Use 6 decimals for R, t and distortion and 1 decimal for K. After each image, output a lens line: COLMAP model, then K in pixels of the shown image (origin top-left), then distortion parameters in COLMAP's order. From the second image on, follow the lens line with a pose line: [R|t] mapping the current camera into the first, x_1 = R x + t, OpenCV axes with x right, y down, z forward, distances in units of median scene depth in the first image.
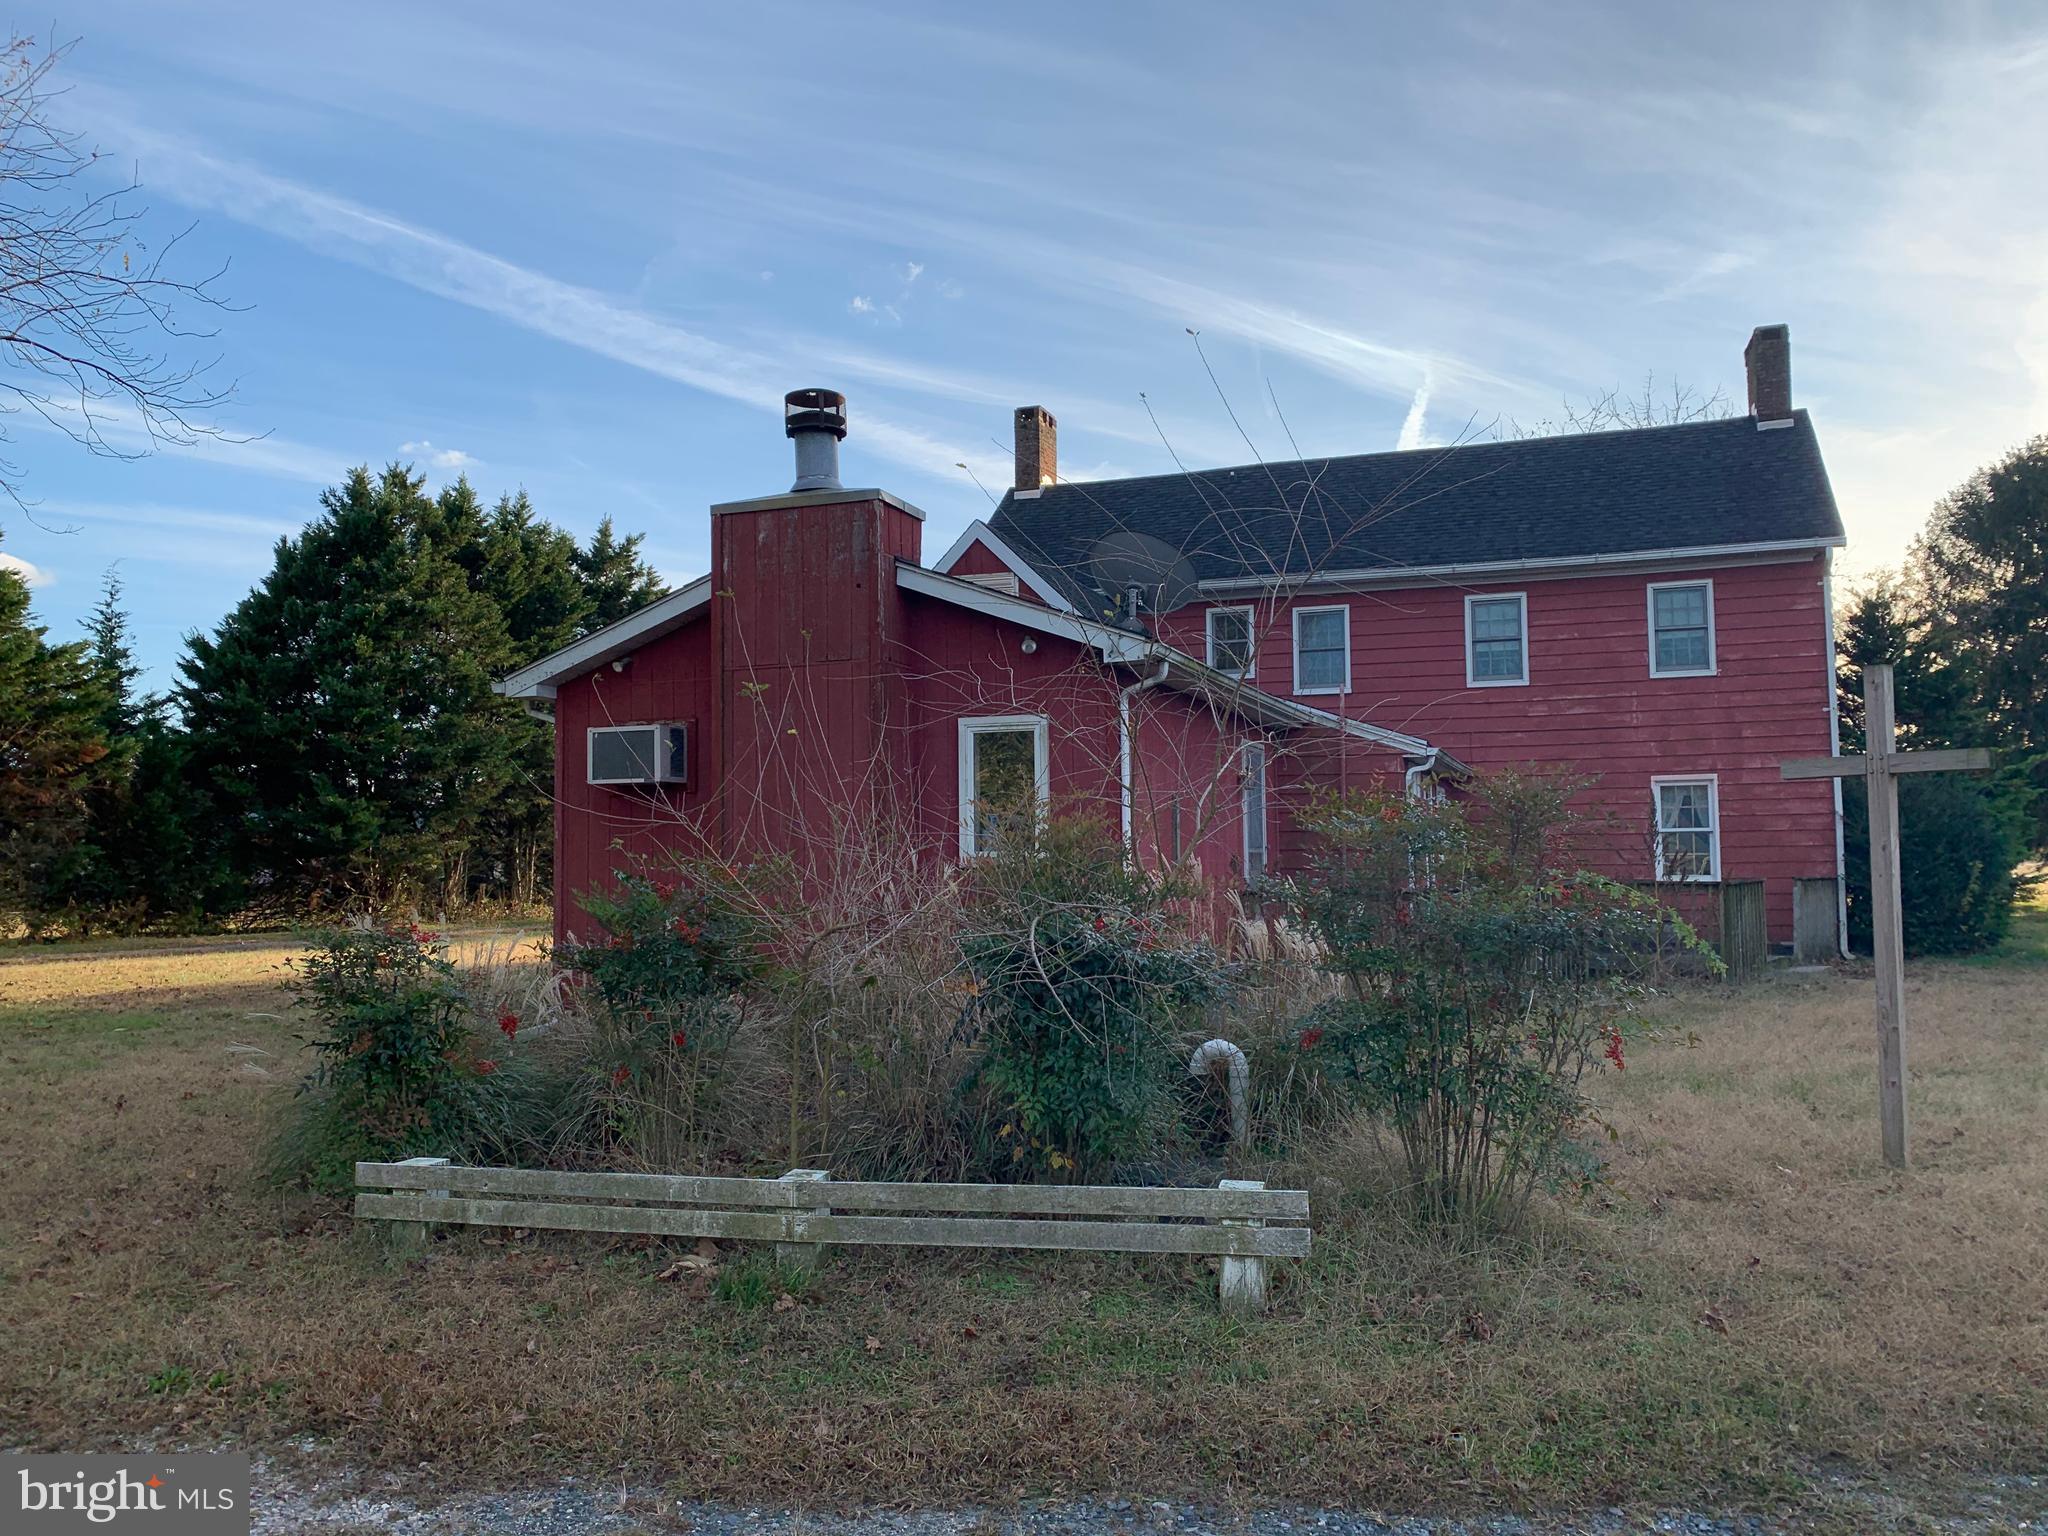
lens RADIAL K [[1579.9, 0, 1093.5], [0, 1579.9, 753.0], [0, 0, 1]] dist [0.024374, -0.007056]
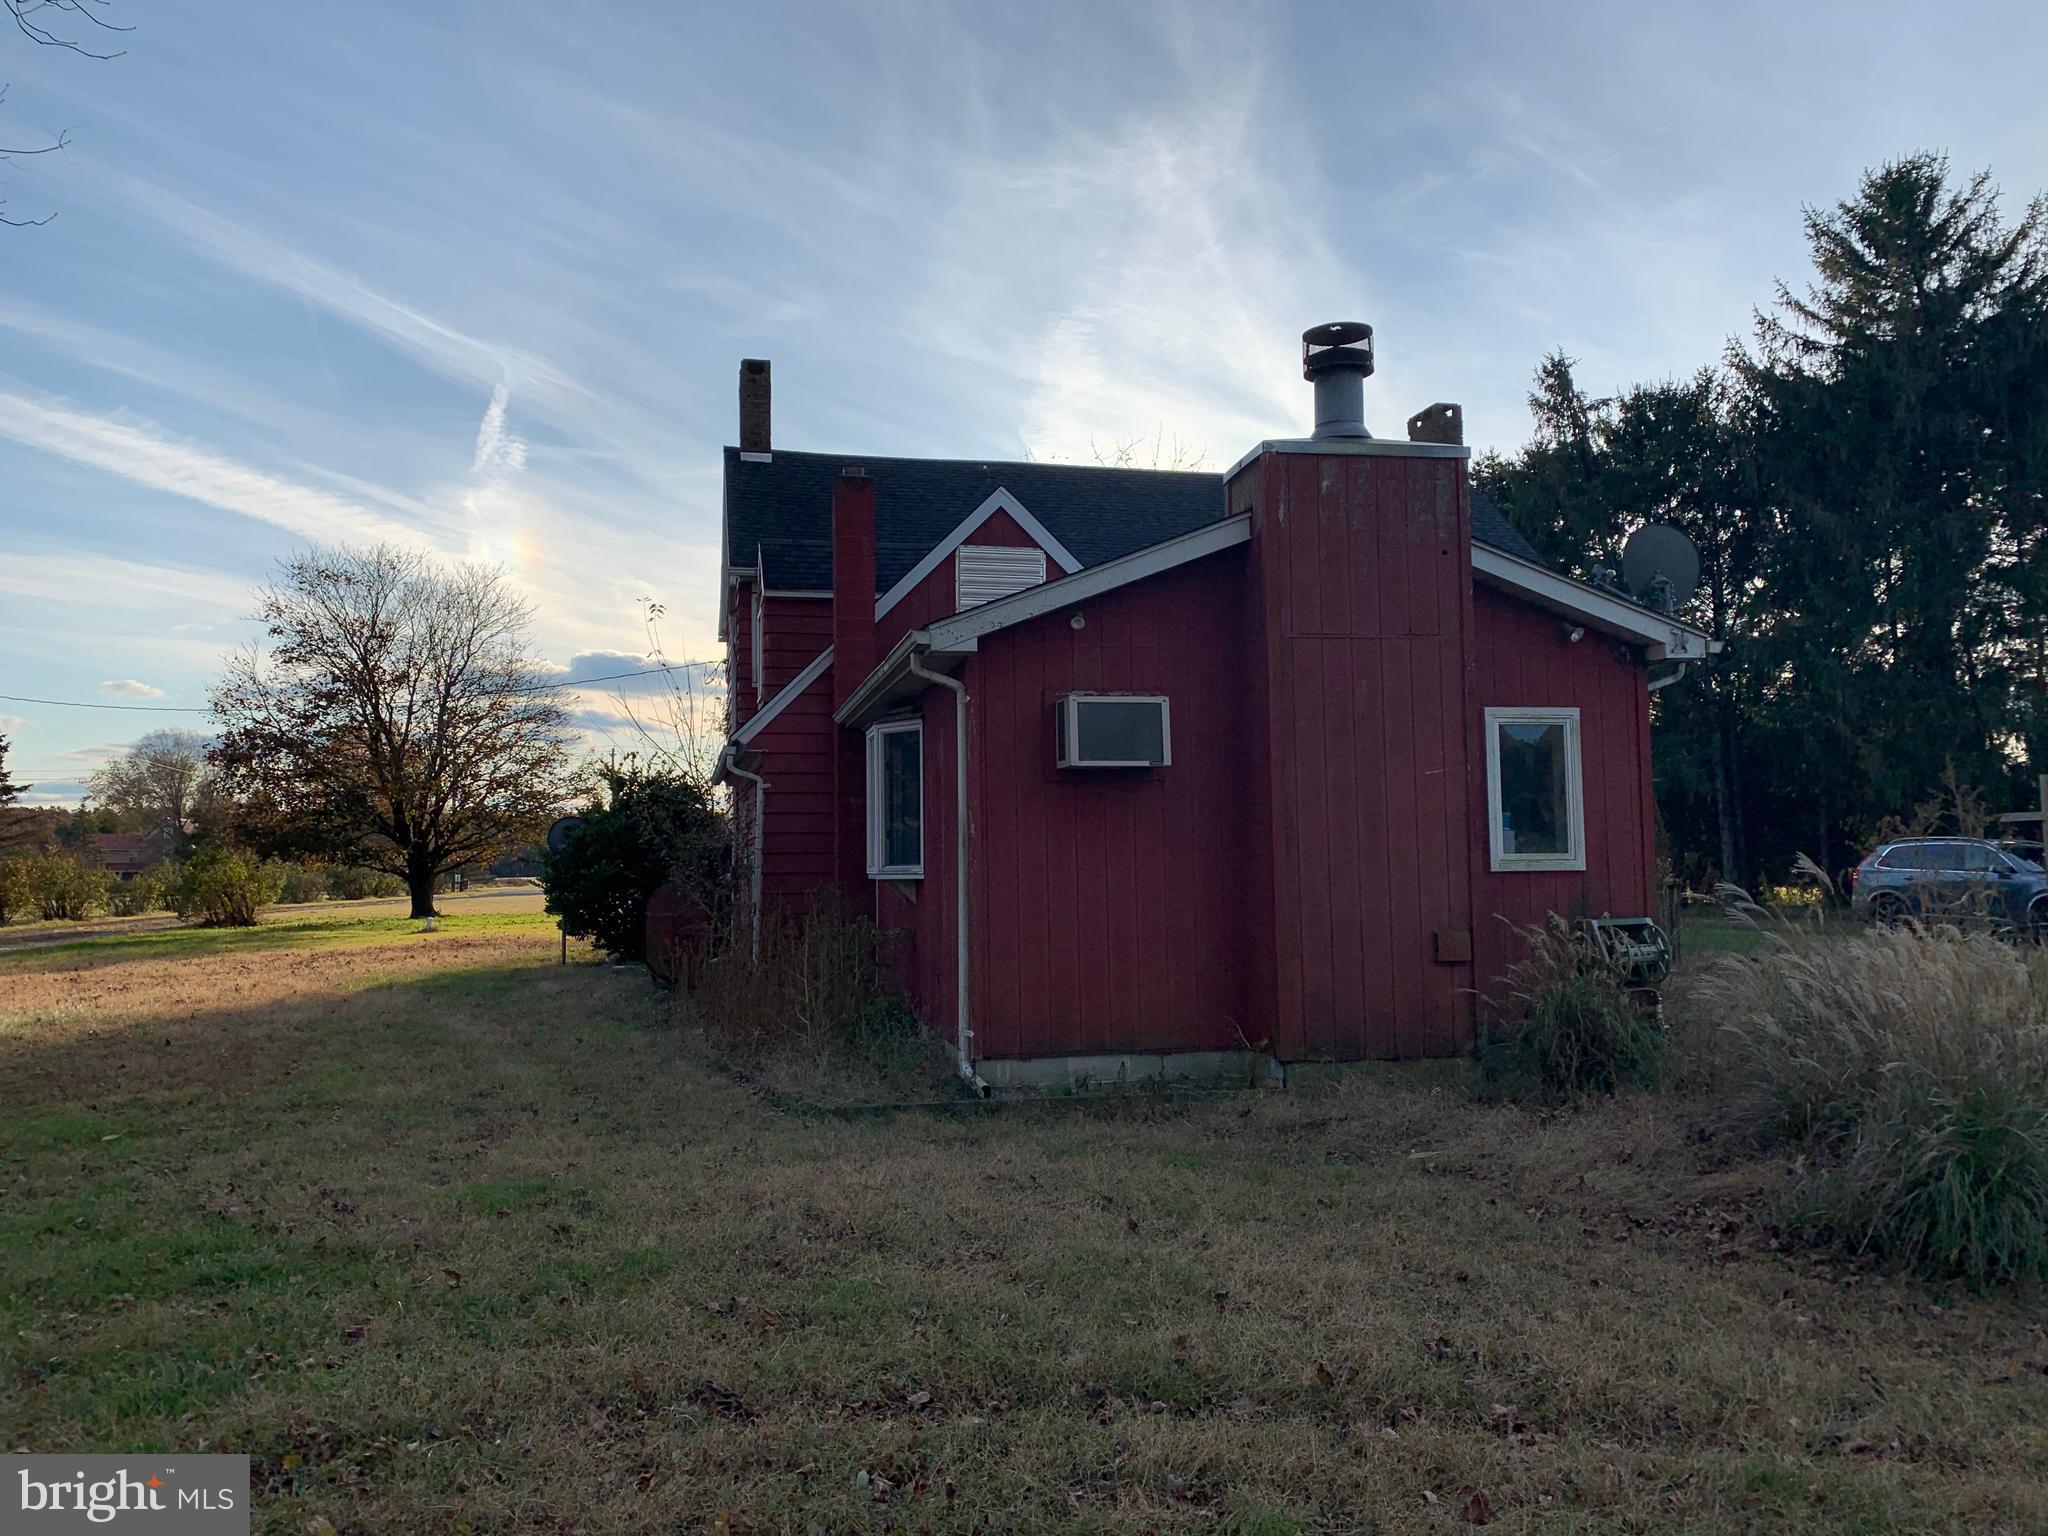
lens RADIAL K [[1579.9, 0, 1028.5], [0, 1579.9, 769.0], [0, 0, 1]] dist [0.024374, -0.007056]
pose [[0.856002, 0.032988, 0.515919, -0.442591], [-0.034399, 0.999385, -0.006827, 0.016577], [-0.515826, -0.011903, 0.856610, 0.183472]]
